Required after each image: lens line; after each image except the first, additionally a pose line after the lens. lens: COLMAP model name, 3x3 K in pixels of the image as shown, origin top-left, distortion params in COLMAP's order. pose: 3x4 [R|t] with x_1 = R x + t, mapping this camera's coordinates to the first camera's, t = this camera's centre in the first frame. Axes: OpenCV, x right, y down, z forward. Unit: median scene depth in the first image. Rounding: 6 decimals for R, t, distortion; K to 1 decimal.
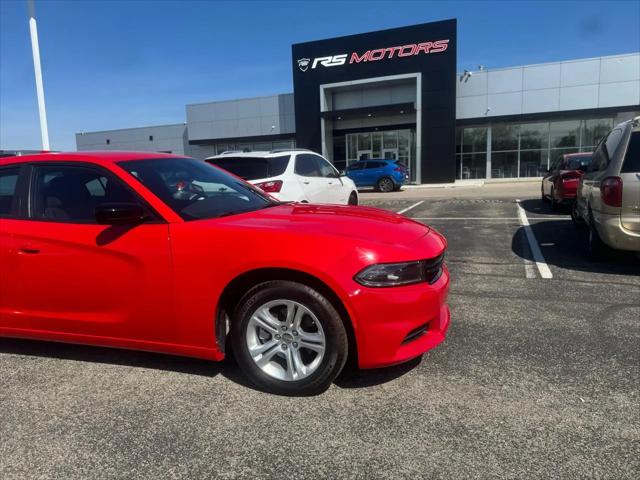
lens RADIAL K [[450.7, 0, 317.2], [0, 450.7, 250.7], [0, 0, 1]] dist [0.035311, -0.041024]
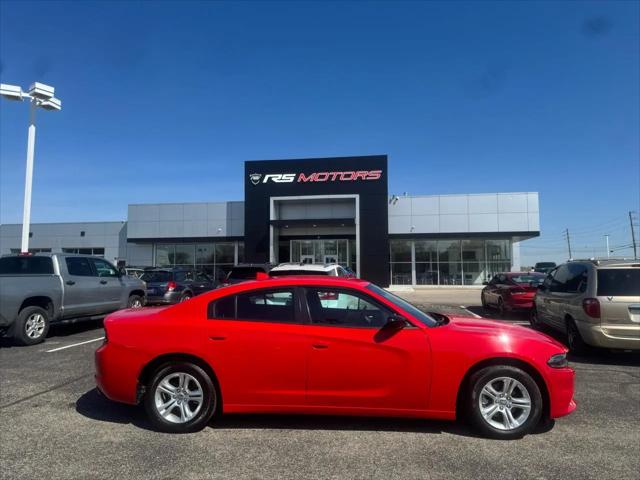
lens RADIAL K [[450.7, 0, 324.4], [0, 450.7, 226.9], [0, 0, 1]] dist [0.035311, -0.041024]
pose [[0.973575, 0.055838, 0.221437, -0.114658], [0.005325, 0.963833, -0.266454, 0.001957], [-0.228306, 0.260592, 0.938066, -0.059119]]
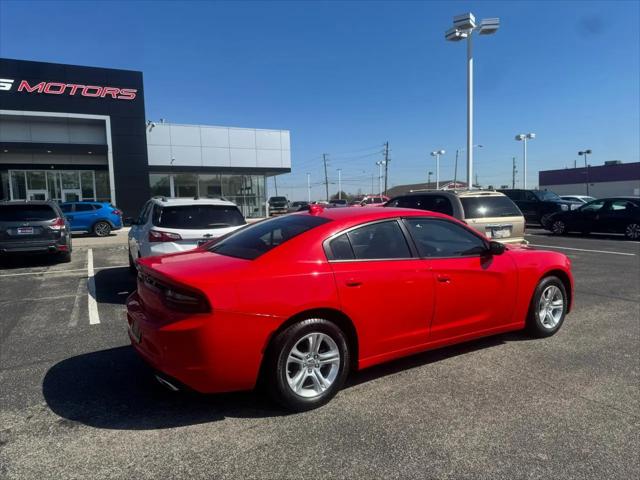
lens RADIAL K [[450.7, 0, 320.4], [0, 450.7, 247.0], [0, 0, 1]] dist [0.035311, -0.041024]
pose [[0.658140, -0.053518, 0.750991, -0.226363], [0.127131, 0.991047, -0.040787, -0.010949], [-0.742085, 0.122318, 0.659051, 0.042134]]
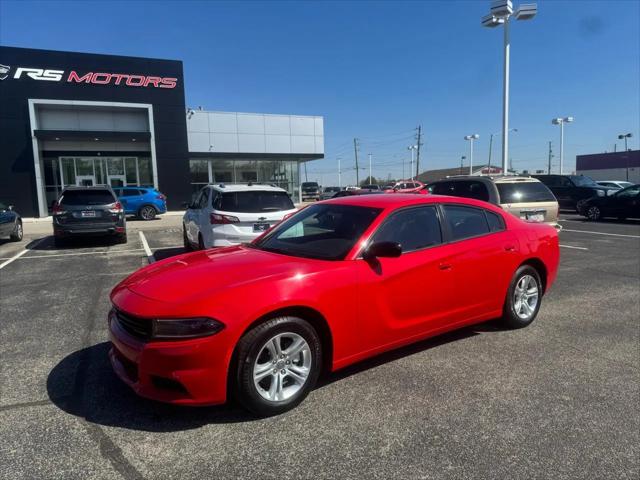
lens RADIAL K [[450.7, 0, 323.1], [0, 450.7, 246.9], [0, 0, 1]] dist [0.035311, -0.041024]
pose [[0.700111, -0.072261, 0.710368, -0.253661], [0.118740, 0.992796, -0.016036, -0.009053], [-0.704091, 0.095576, 0.703648, 0.032581]]
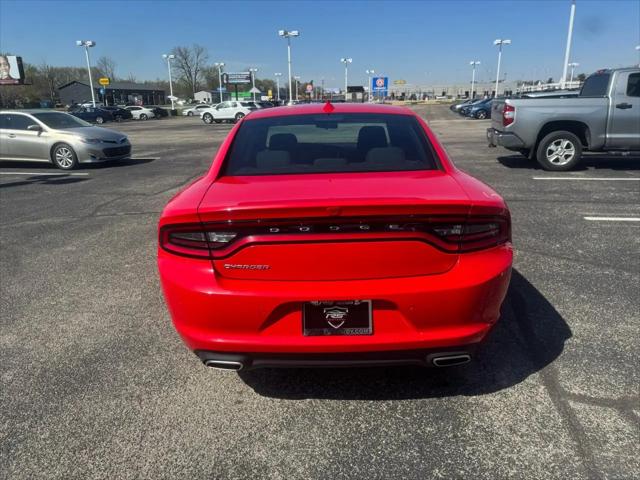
lens RADIAL K [[450.7, 0, 320.0], [0, 450.7, 236.9], [0, 0, 1]] dist [0.035311, -0.041024]
pose [[0.161063, 0.317848, -0.934362, 0.068160], [-0.153905, 0.943229, 0.294334, -0.033825], [0.974870, 0.096397, 0.200837, 0.118701]]
